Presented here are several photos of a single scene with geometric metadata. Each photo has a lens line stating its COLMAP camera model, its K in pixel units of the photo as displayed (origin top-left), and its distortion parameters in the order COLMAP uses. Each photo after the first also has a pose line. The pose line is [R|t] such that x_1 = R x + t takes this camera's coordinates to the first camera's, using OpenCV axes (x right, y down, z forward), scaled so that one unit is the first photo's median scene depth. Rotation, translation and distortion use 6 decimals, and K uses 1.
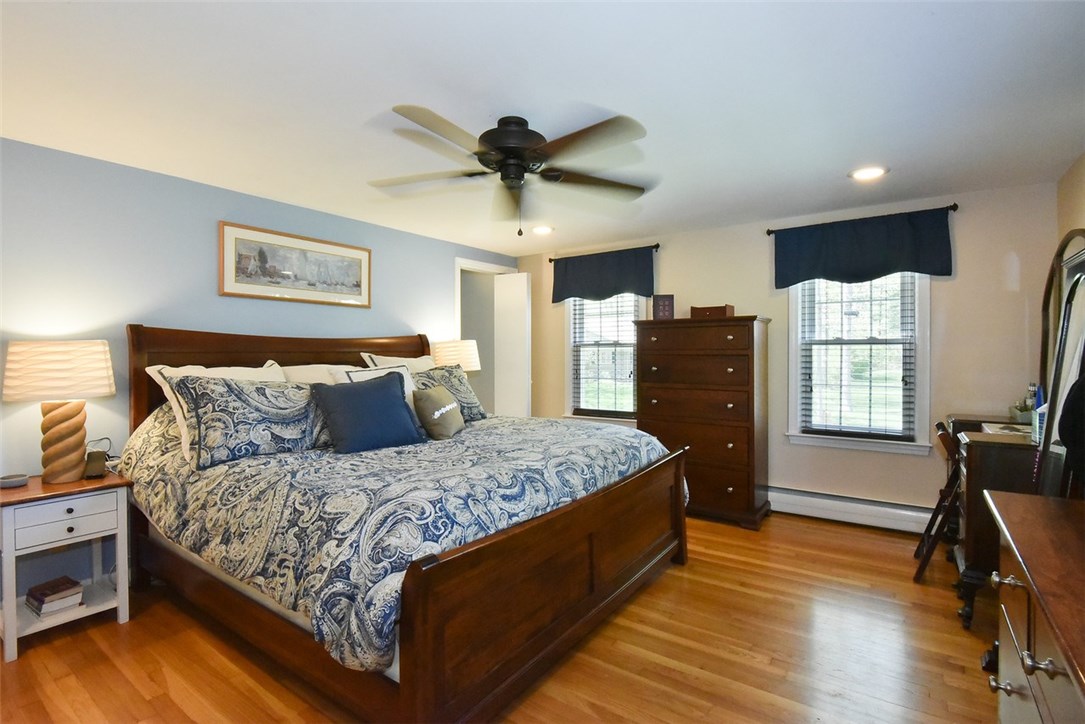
lens RADIAL K [[515.9, 0, 548.0], [0, 515.9, 357.3], [0, 0, 1]] dist [-0.006453, -0.000390]
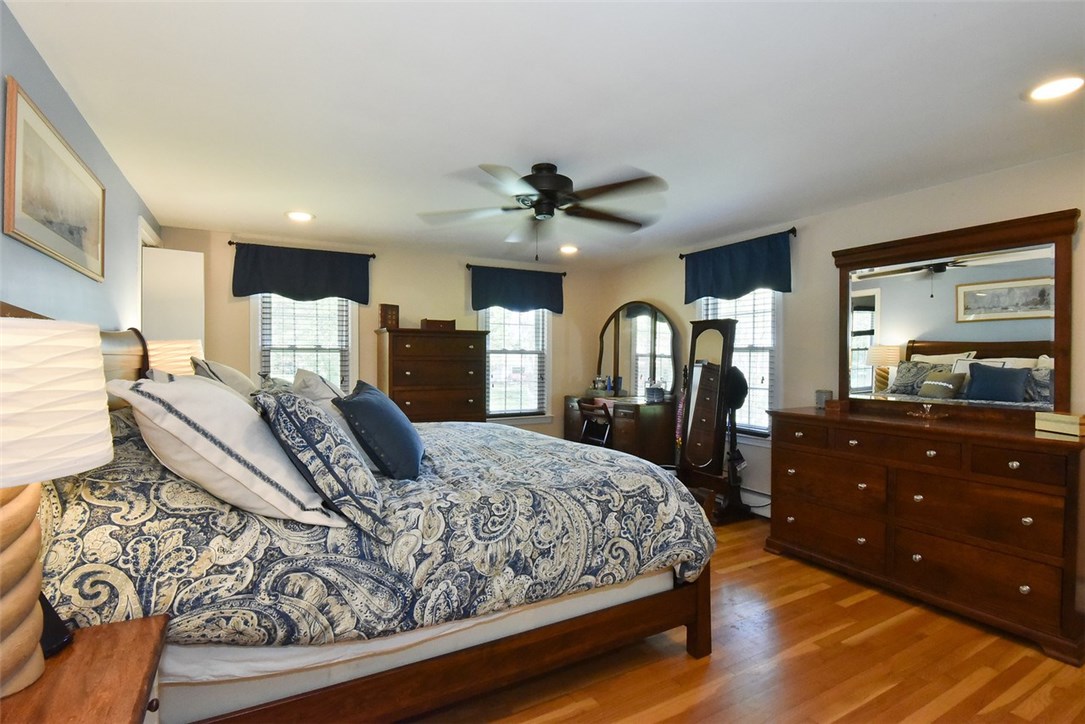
lens RADIAL K [[515.9, 0, 549.1], [0, 515.9, 362.5], [0, 0, 1]] dist [-0.006453, -0.000390]
pose [[0.417542, -0.000945, 0.908657, -0.733535], [0.003502, 0.999994, -0.000570, 0.001235], [-0.908651, 0.003420, 0.417543, 0.307120]]
